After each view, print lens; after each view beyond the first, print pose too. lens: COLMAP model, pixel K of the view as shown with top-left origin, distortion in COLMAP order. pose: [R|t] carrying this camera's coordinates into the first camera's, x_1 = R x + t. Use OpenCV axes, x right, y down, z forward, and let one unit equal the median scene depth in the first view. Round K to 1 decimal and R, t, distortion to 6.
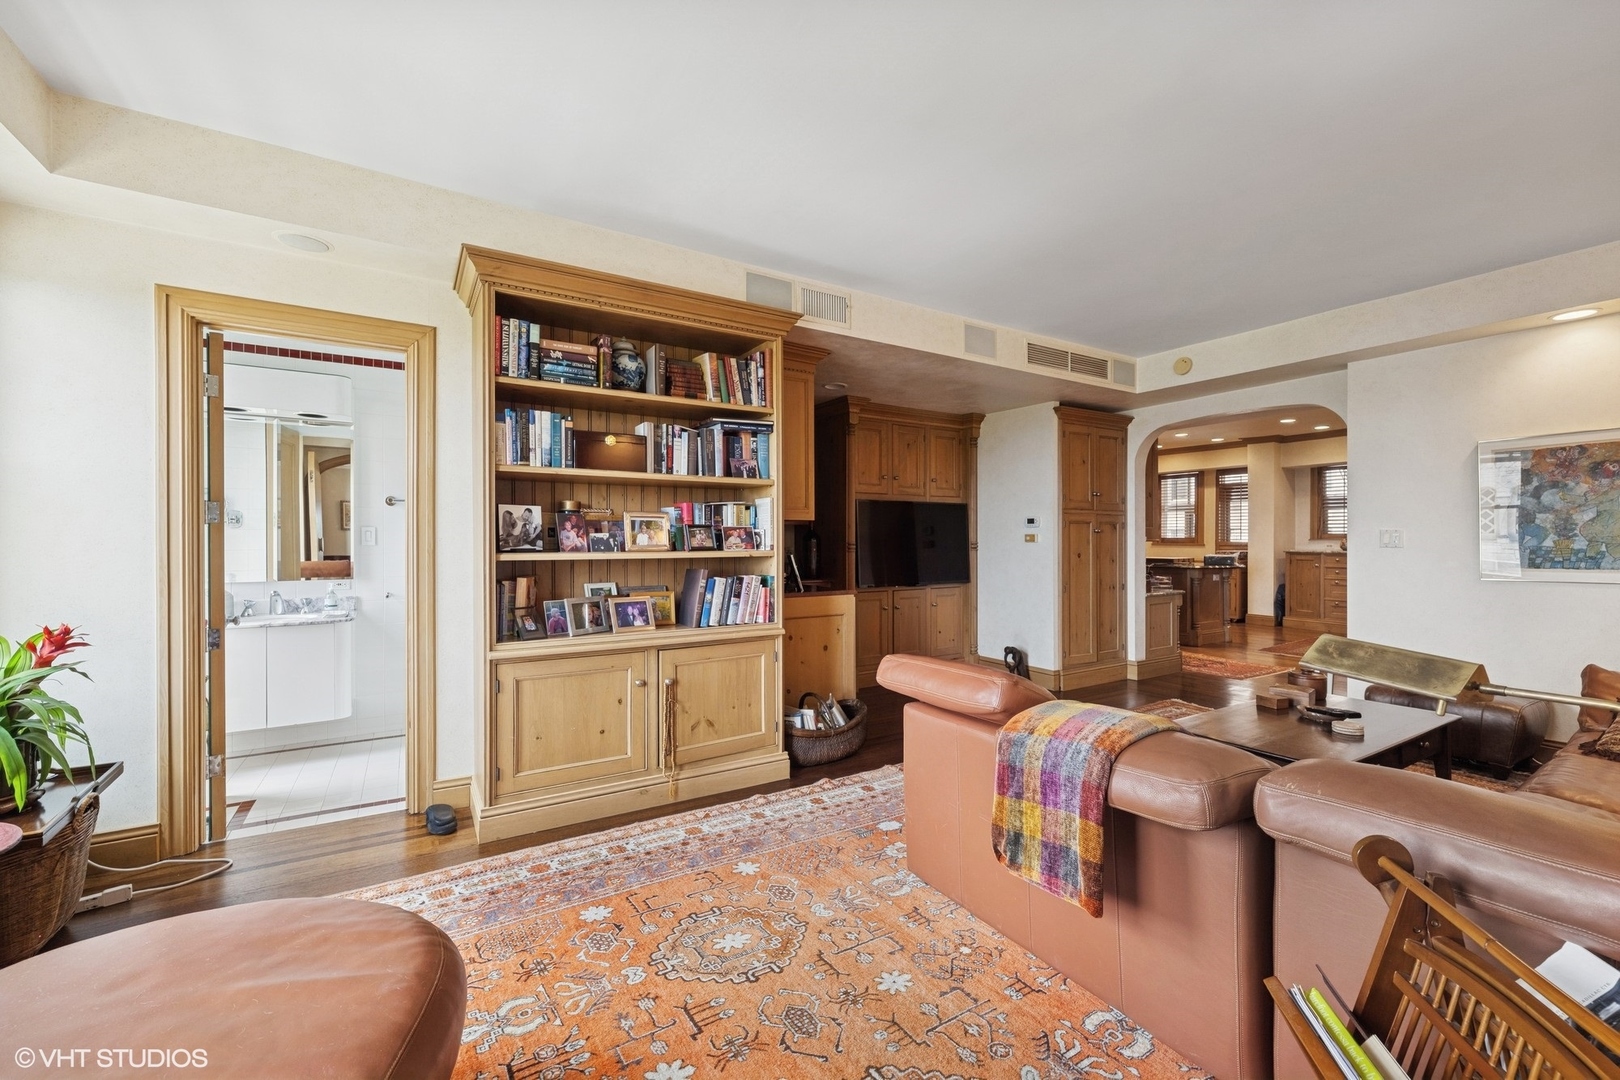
lens RADIAL K [[665.3, 0, 810.5], [0, 665.3, 536.9], [0, 0, 1]] dist [-0.002572, 0.000177]
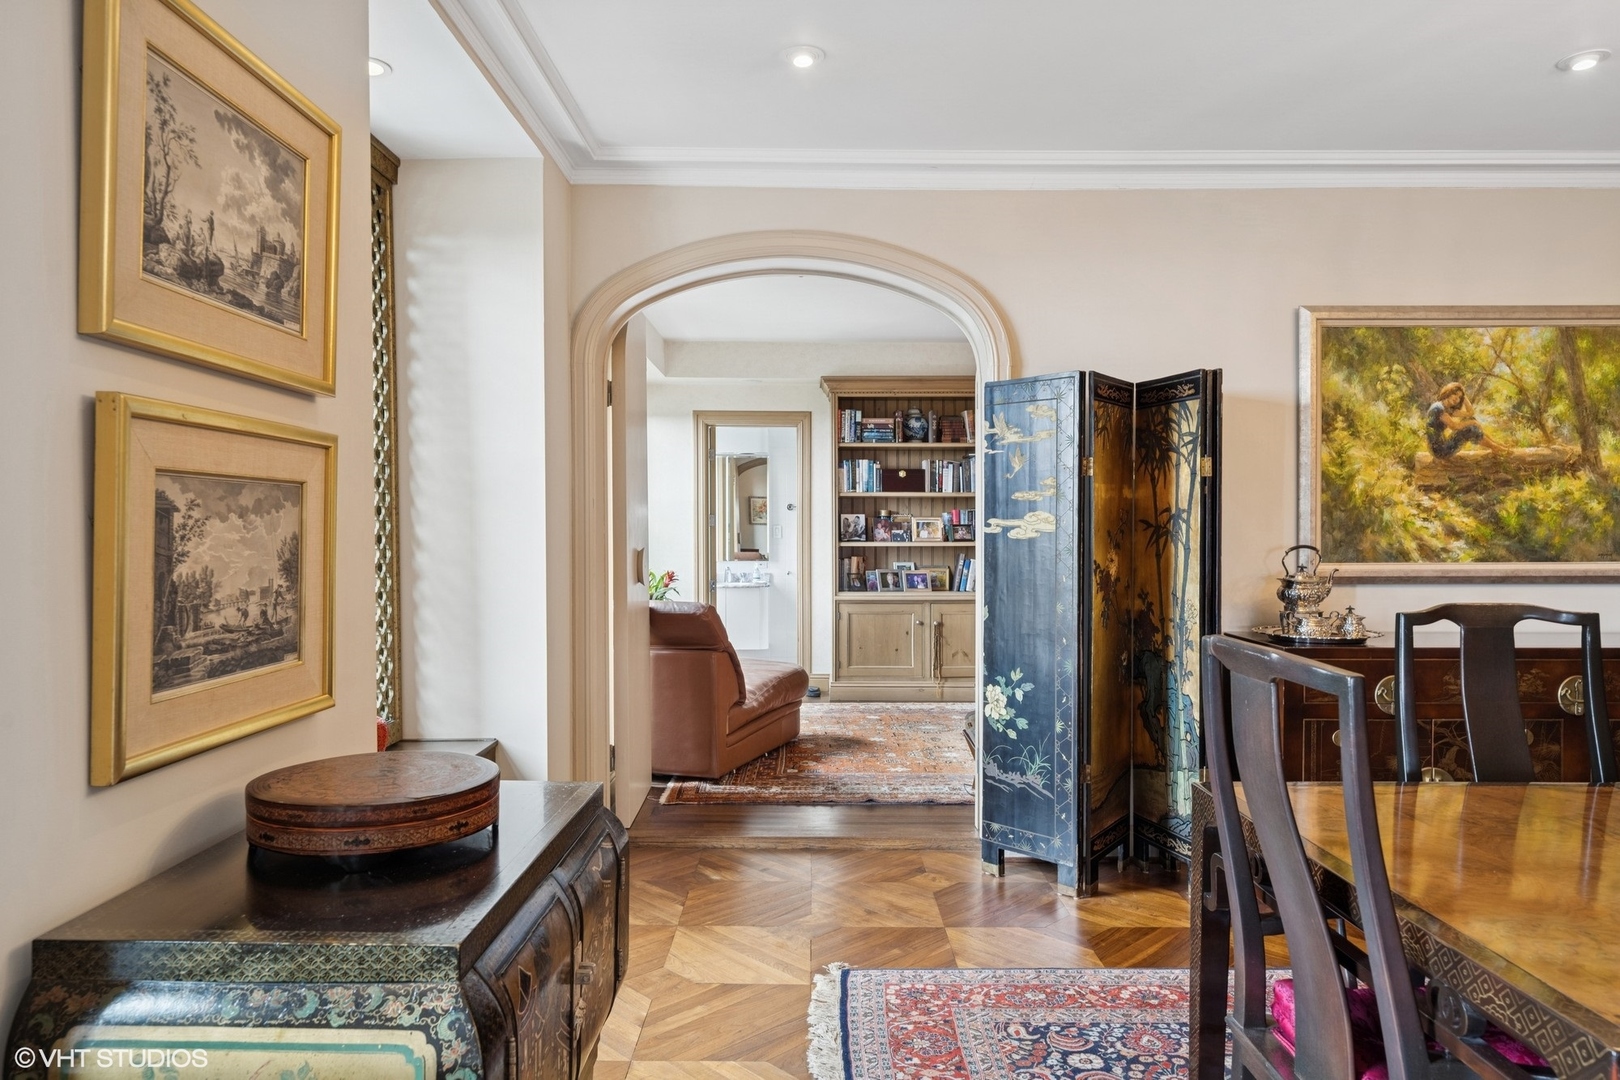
lens RADIAL K [[1016.5, 0, 806.4], [0, 1016.5, 538.8], [0, 0, 1]] dist [0.010330, 0.000689]
pose [[0.852937, 0.003048, -0.522005, 0.796357], [0.001922, 0.999958, 0.008979, -0.007681], [0.522011, -0.008662, 0.852895, -1.246859]]
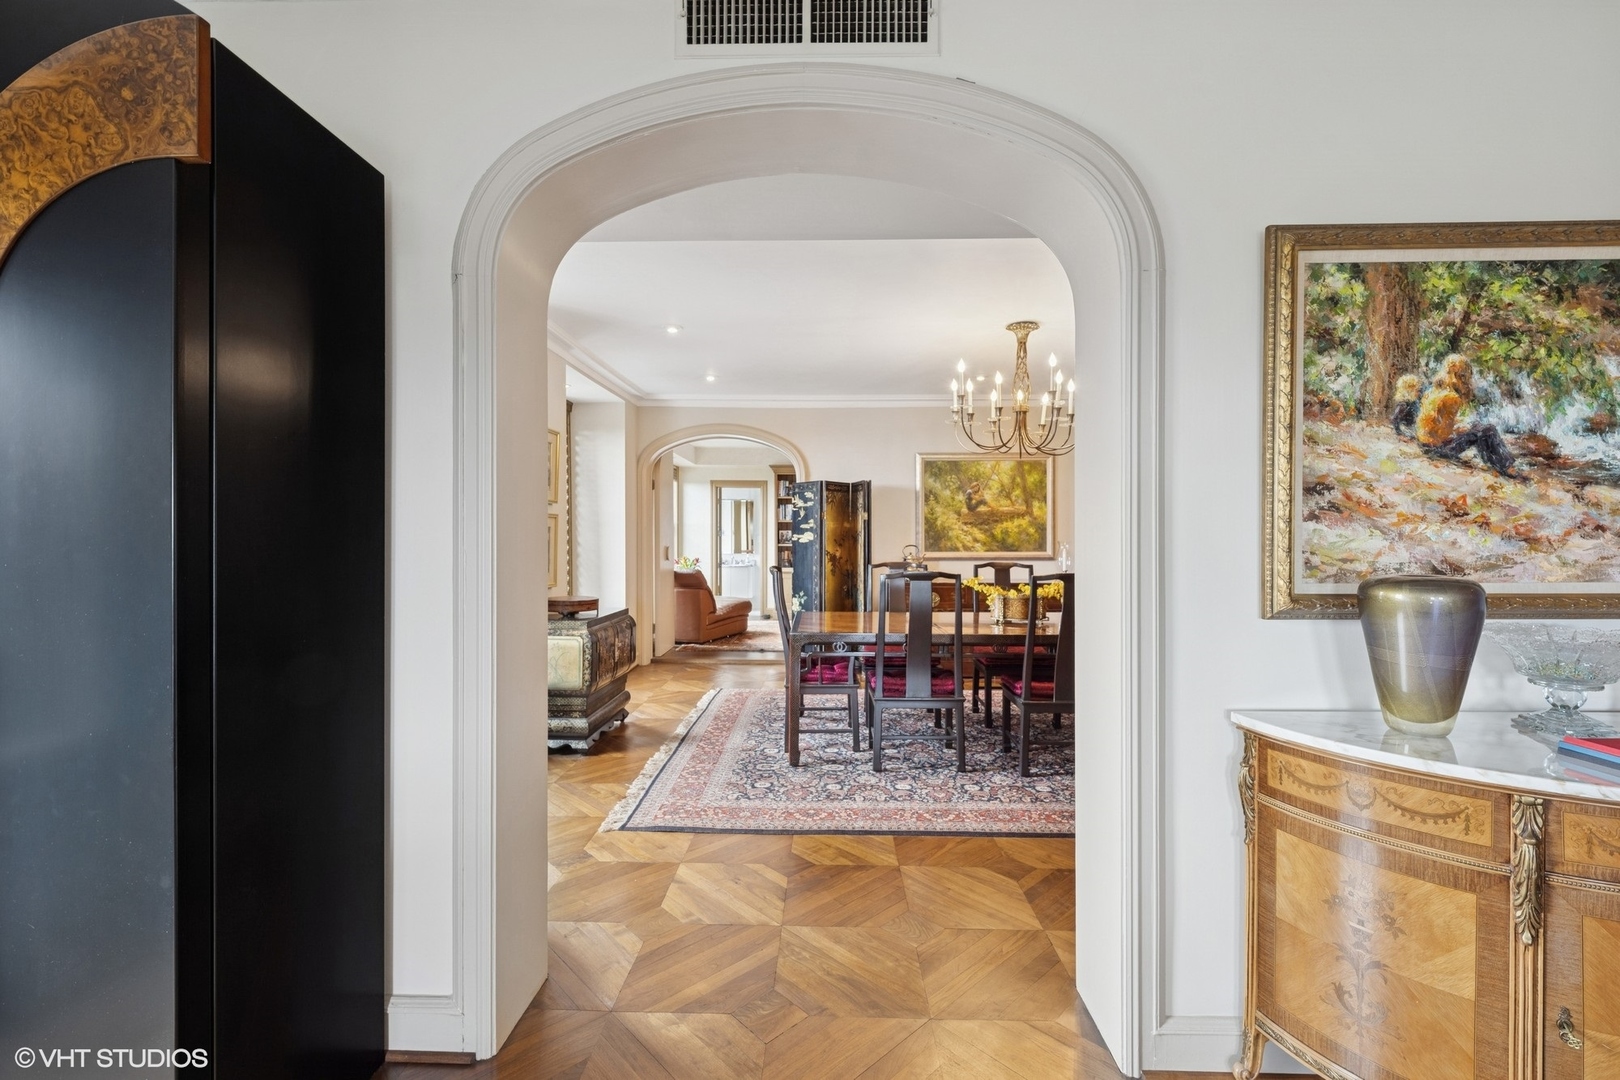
lens RADIAL K [[665.3, 0, 813.1], [0, 665.3, 537.0], [0, 0, 1]] dist [-0.002572, 0.000177]
pose [[0.840317, -0.000069, -0.542095, 1.556305], [0.000338, 1.000000, 0.000396, -0.014488], [0.542095, -0.000516, 0.840317, -1.838284]]
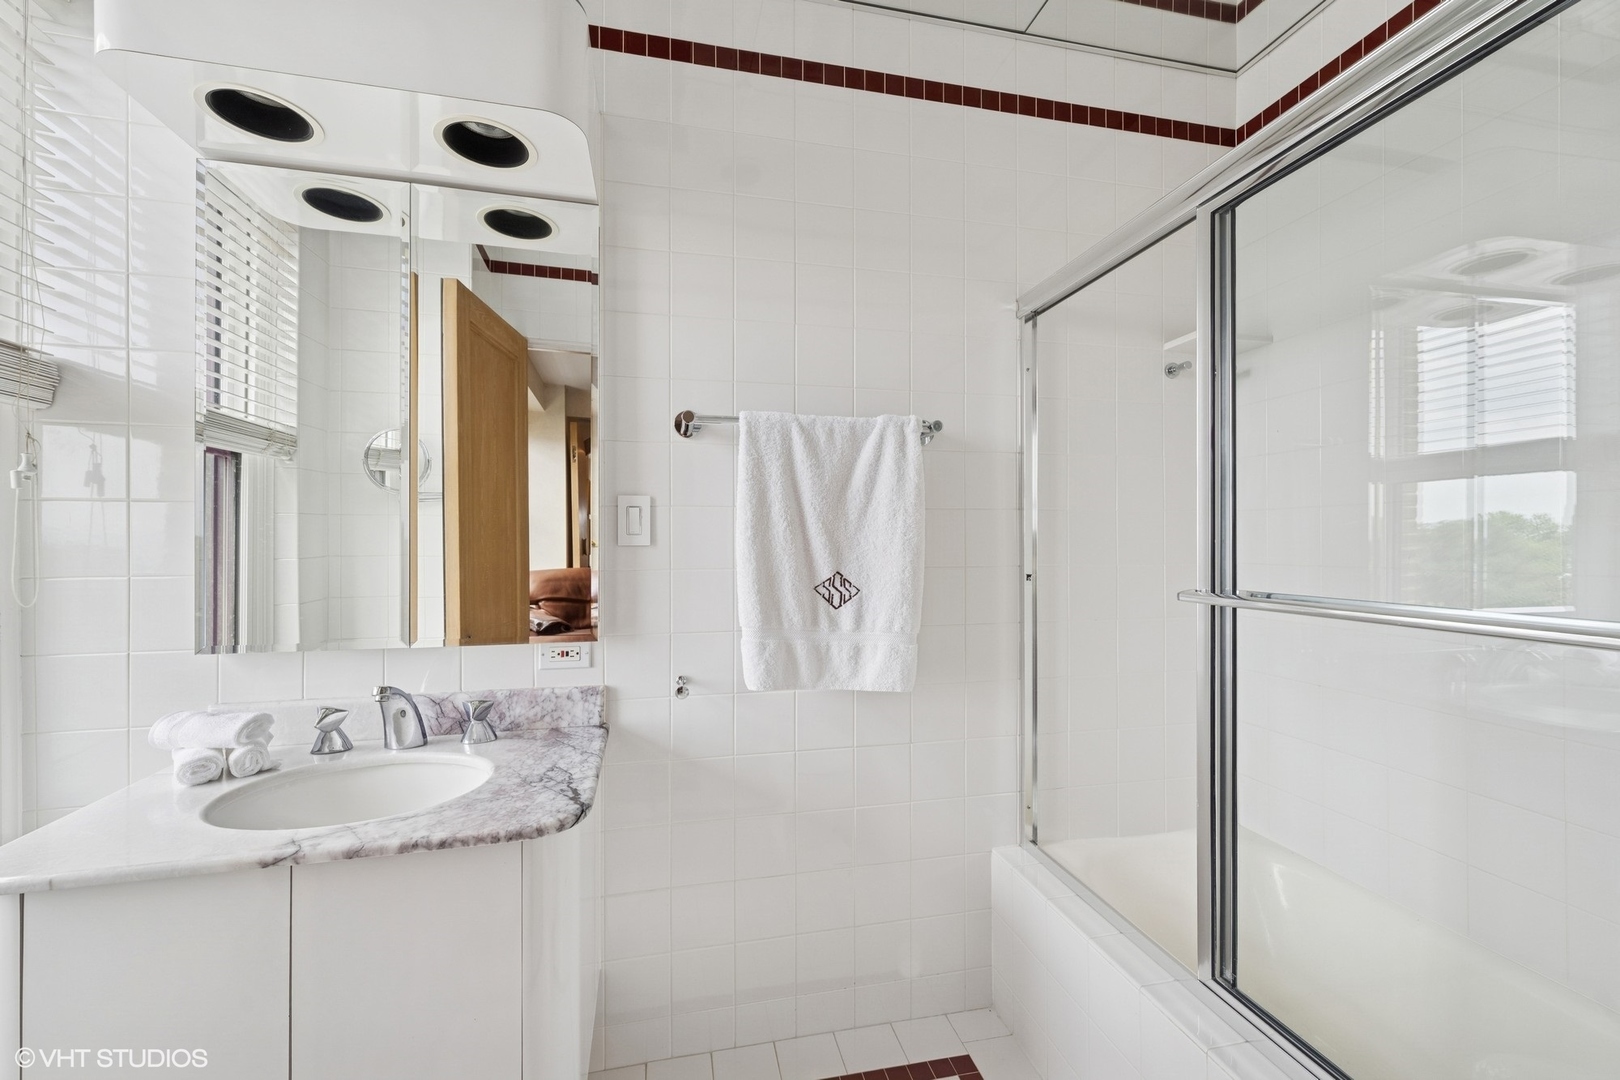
lens RADIAL K [[648.5, 0, 808.9], [0, 648.5, 542.9], [0, 0, 1]] dist [-0.000067, -0.000001]
pose [[0.947148, -0.001725, -0.320793, -0.673213], [0.002439, 0.999995, 0.001823, 0.015761], [0.320789, -0.002509, 0.947147, 1.016338]]
